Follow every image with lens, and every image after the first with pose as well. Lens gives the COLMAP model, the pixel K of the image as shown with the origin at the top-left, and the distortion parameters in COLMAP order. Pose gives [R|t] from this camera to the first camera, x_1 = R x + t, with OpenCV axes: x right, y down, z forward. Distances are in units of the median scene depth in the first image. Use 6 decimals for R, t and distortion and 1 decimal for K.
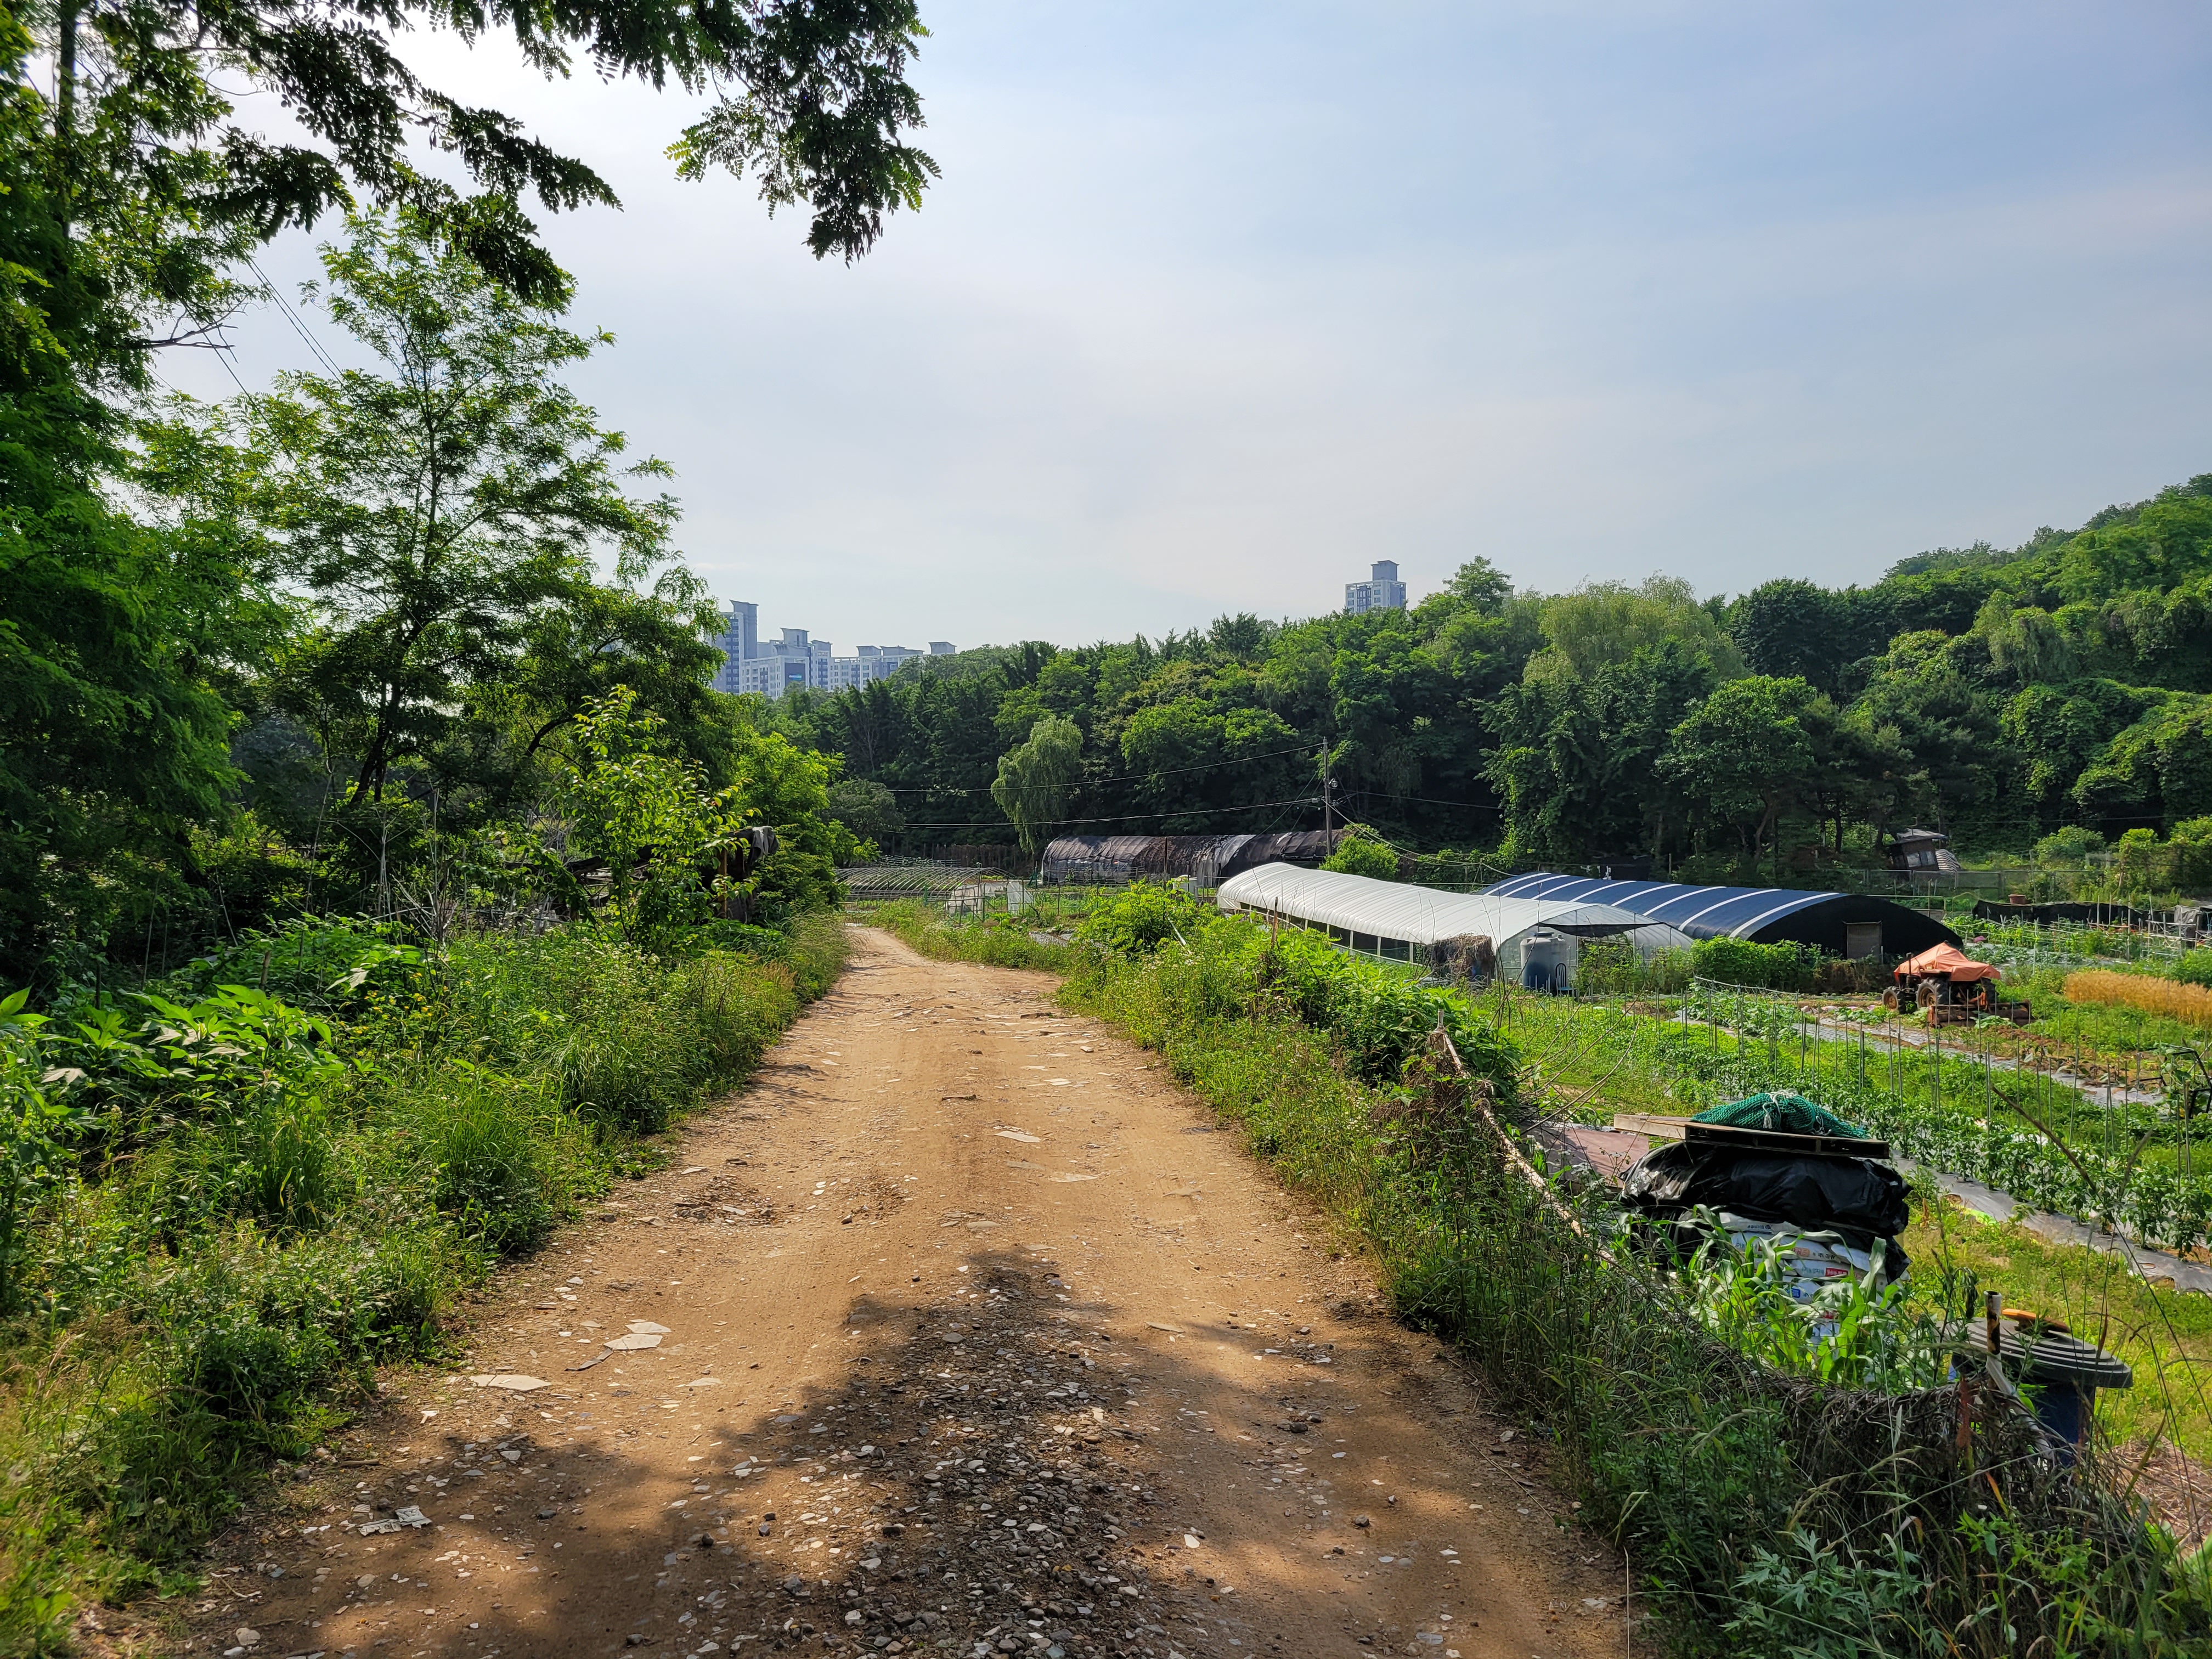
lens RADIAL K [[1620.0, 0, 1104.6], [0, 1620.0, 842.0], [0, 0, 1]] dist [0.010610, -0.007358]
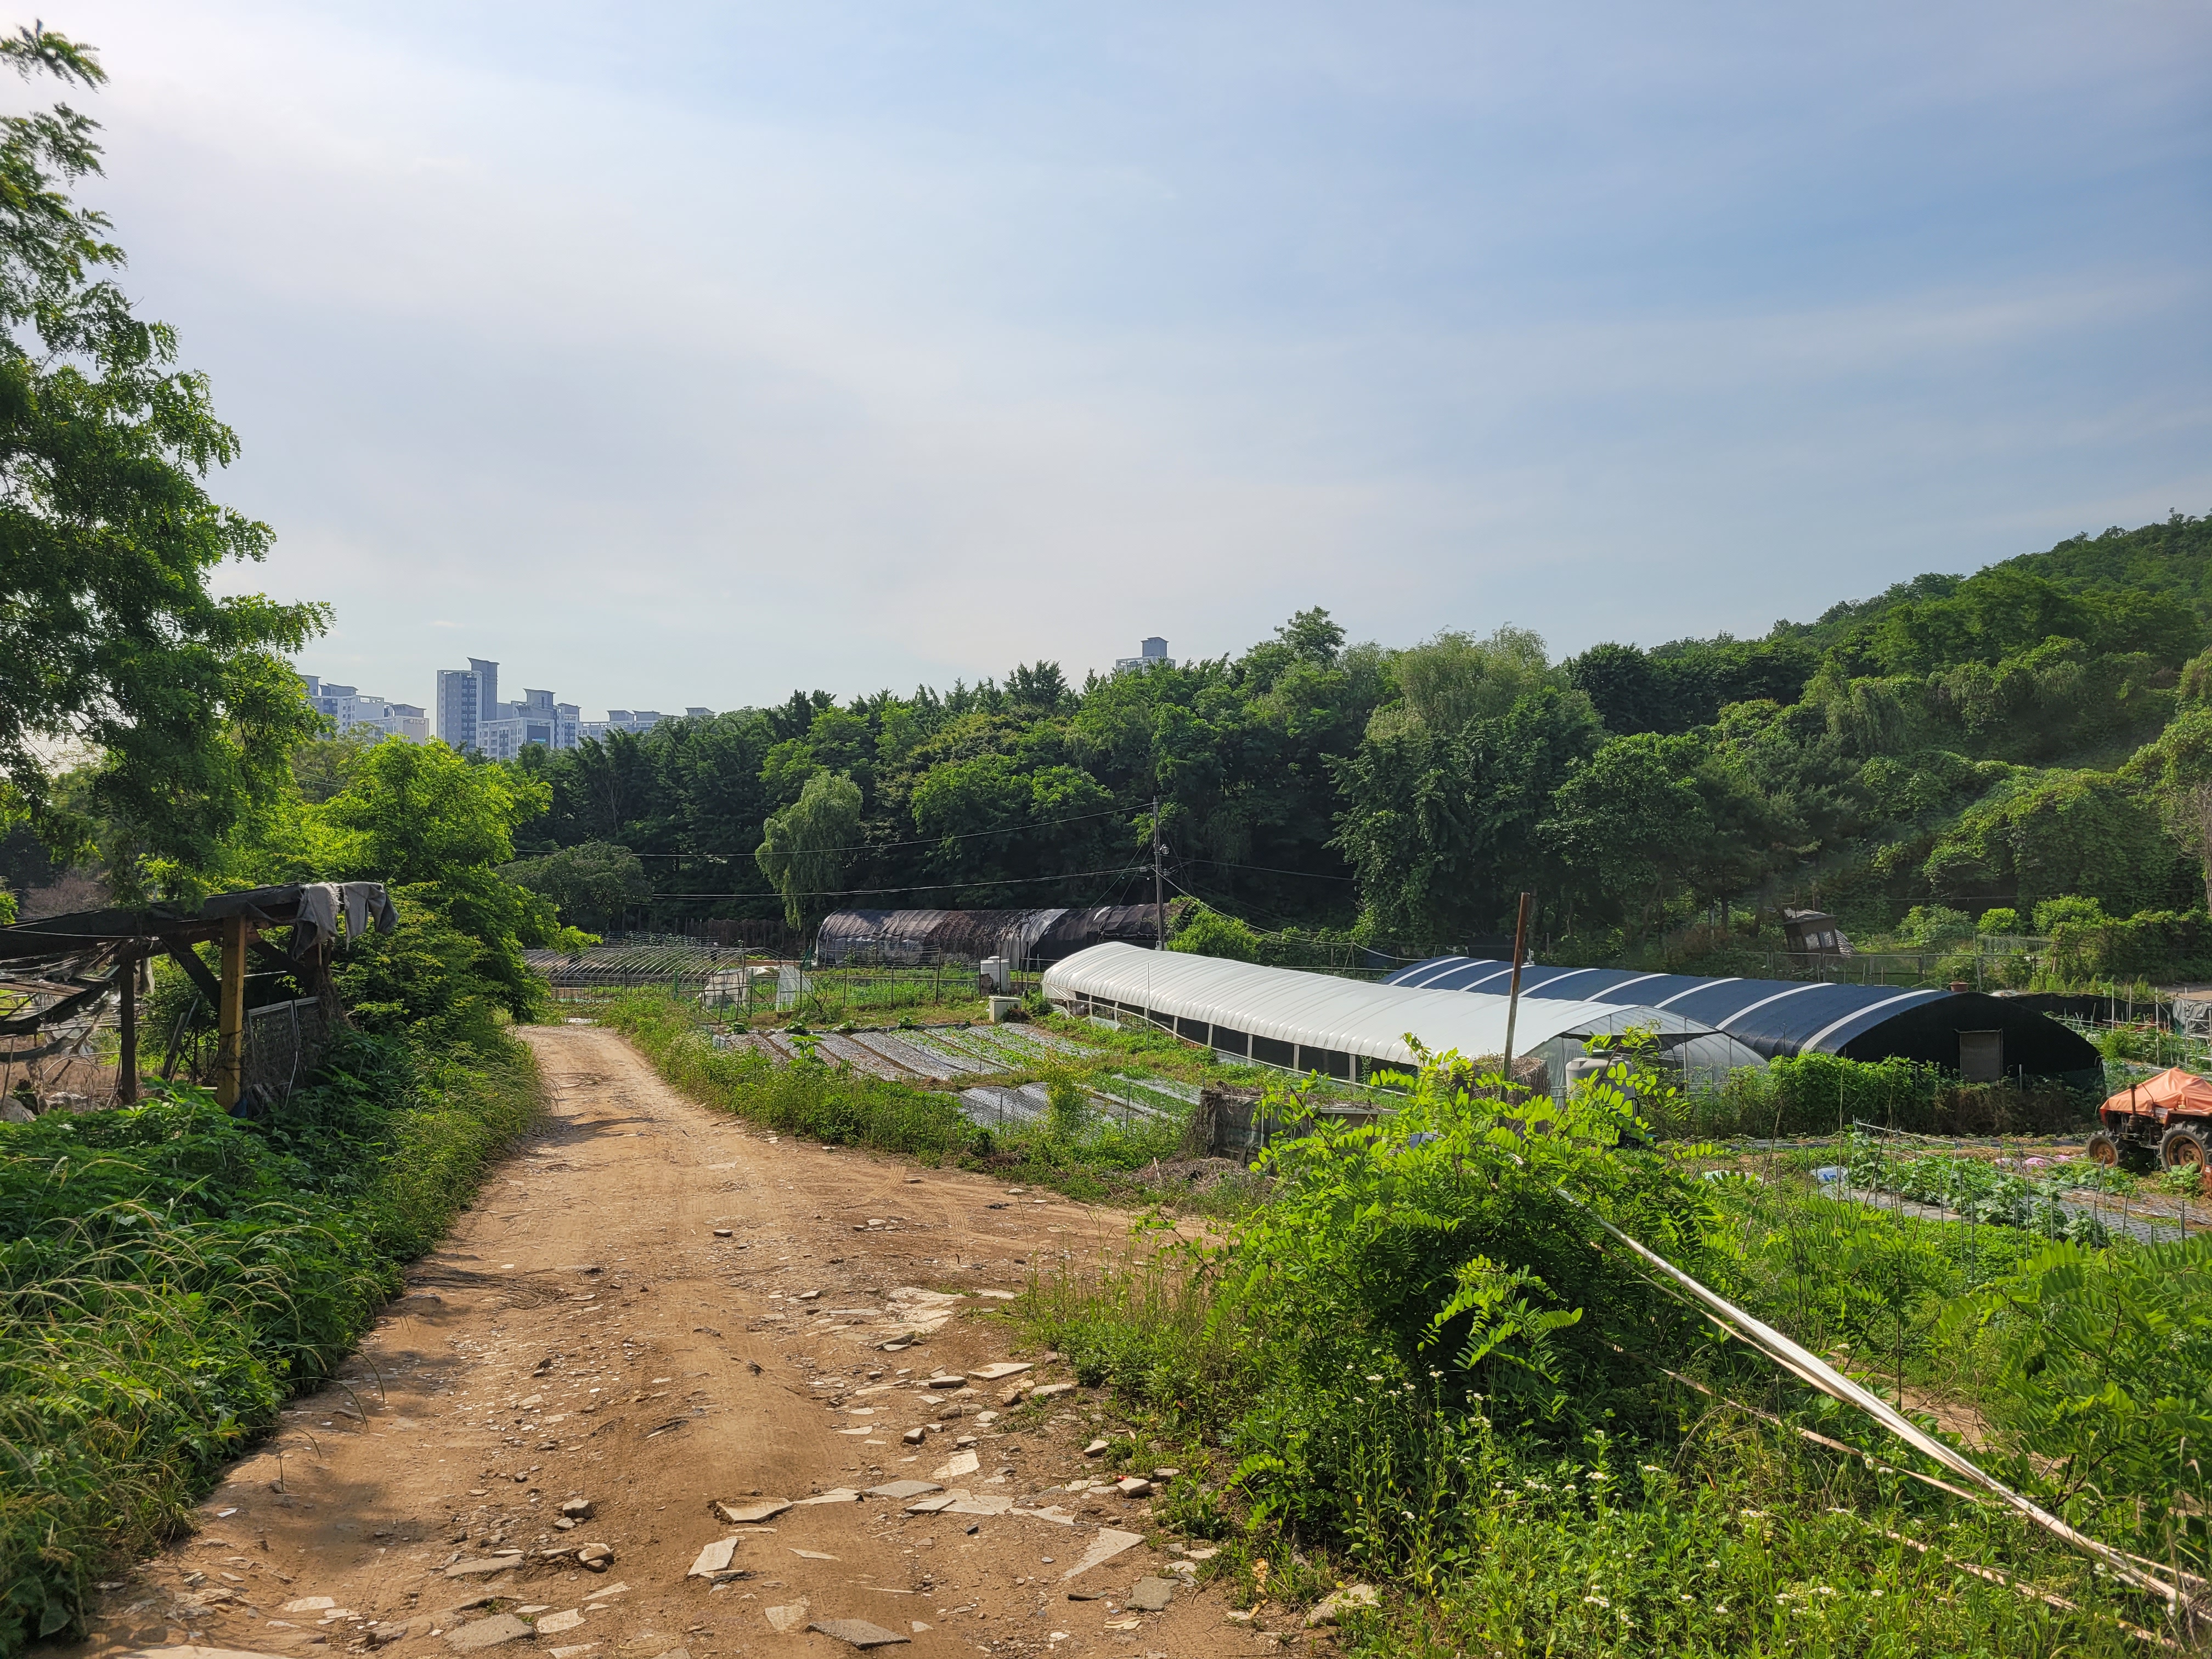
lens RADIAL K [[1620.0, 0, 1104.6], [0, 1620.0, 842.0], [0, 0, 1]] dist [0.010610, -0.007358]
pose [[0.989186, 0.011870, 0.146184, -0.014240], [-0.005034, 0.998880, -0.047049, 0.000334], [-0.146578, 0.045804, 0.988138, 0.132600]]
